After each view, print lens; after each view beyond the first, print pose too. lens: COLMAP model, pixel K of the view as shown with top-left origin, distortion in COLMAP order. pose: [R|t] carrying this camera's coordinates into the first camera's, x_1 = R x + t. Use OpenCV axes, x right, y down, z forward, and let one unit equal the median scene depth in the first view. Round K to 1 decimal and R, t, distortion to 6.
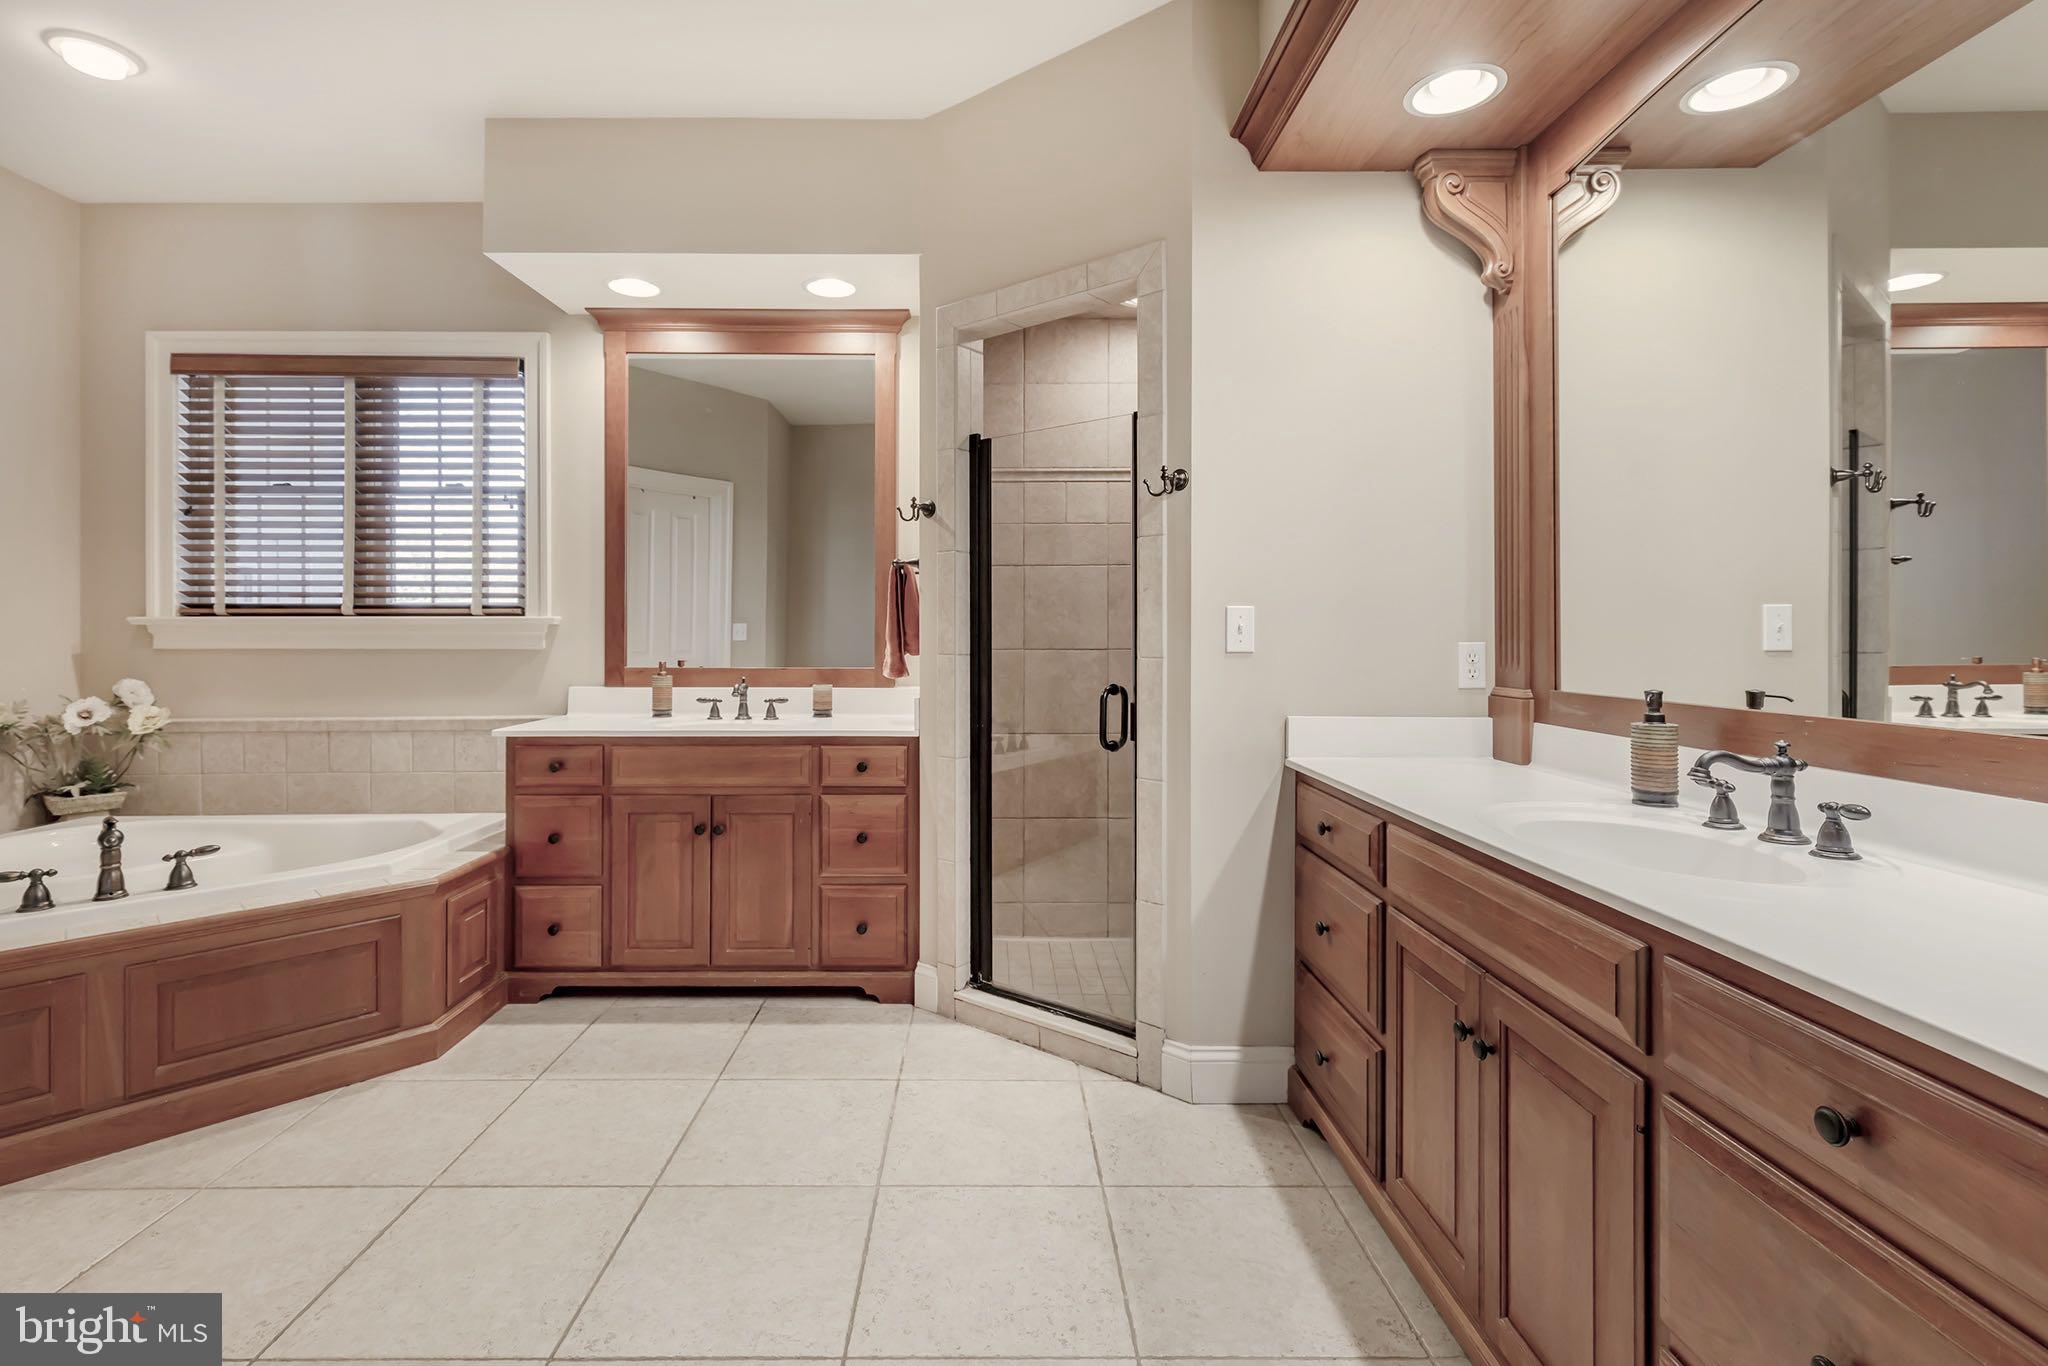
lens RADIAL K [[973.5, 0, 988.7], [0, 973.5, 624.0], [0, 0, 1]] dist [0.010963, -0.001426]
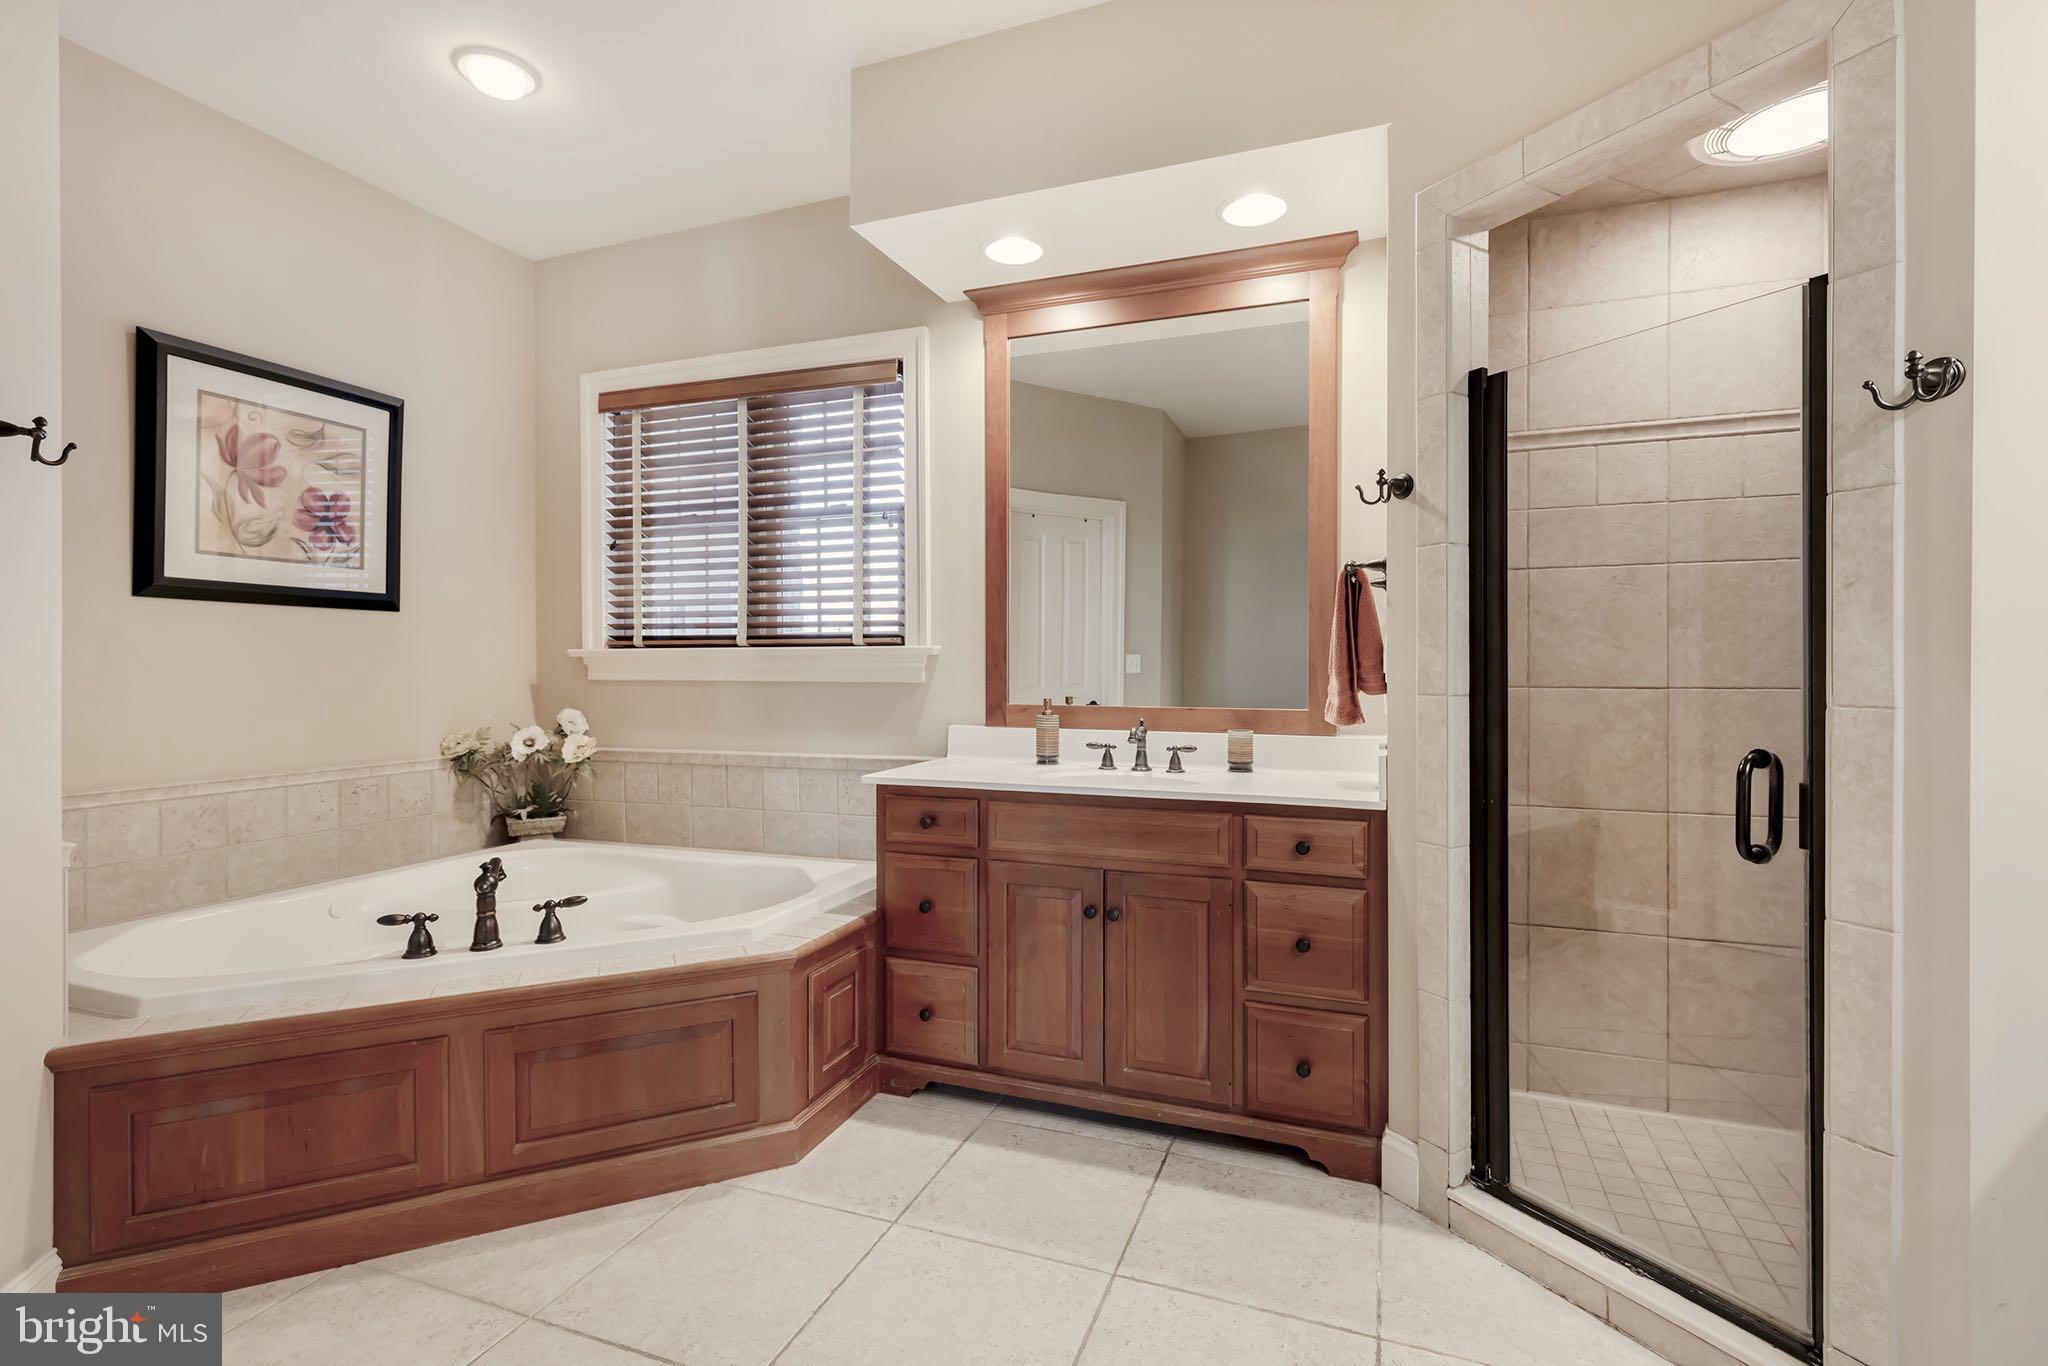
lens RADIAL K [[926.0, 0, 1043.3], [0, 926.0, 669.3], [0, 0, 1]] dist [-0.002898, -0.000728]
pose [[0.942058, 0.001064, -0.335448, -0.079105], [0.003408, 0.999913, 0.012742, 0.003764], [0.335432, -0.013146, 0.941973, 0.277759]]
